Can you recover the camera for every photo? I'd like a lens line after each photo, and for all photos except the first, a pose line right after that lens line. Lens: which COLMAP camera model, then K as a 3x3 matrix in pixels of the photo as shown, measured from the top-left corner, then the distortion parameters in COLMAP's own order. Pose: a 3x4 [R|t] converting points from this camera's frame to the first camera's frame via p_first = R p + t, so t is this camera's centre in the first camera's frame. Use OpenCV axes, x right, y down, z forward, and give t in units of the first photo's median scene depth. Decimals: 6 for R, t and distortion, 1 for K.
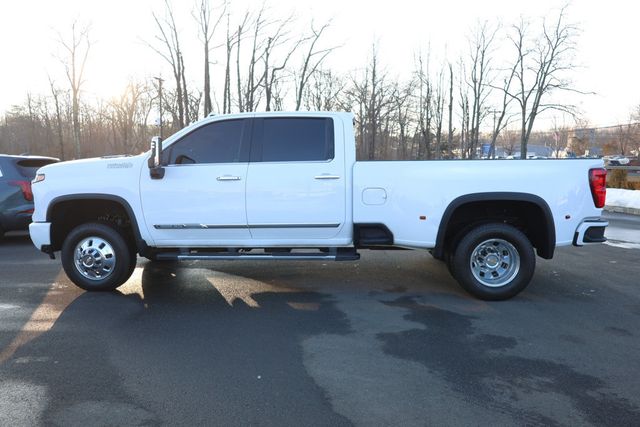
lens RADIAL K [[455.5, 0, 320.0], [0, 455.5, 213.5], [0, 0, 1]] dist [-0.026070, -0.000810]
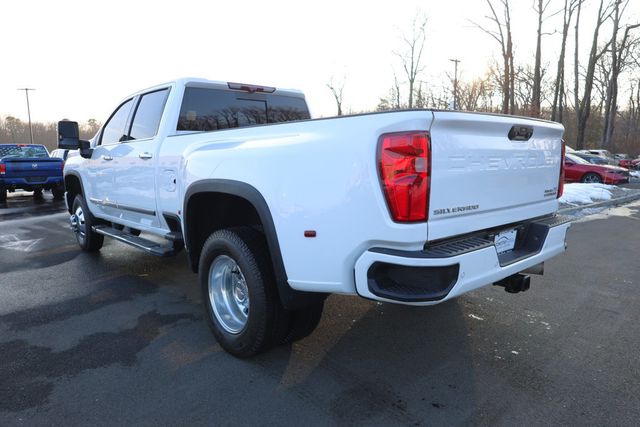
lens RADIAL K [[455.5, 0, 320.0], [0, 455.5, 213.5], [0, 0, 1]] dist [-0.026070, -0.000810]
pose [[0.715835, 0.087125, -0.692813, 0.087812], [-0.065297, 0.996190, 0.057809, -0.004250], [0.695210, 0.003857, 0.718796, 0.063395]]
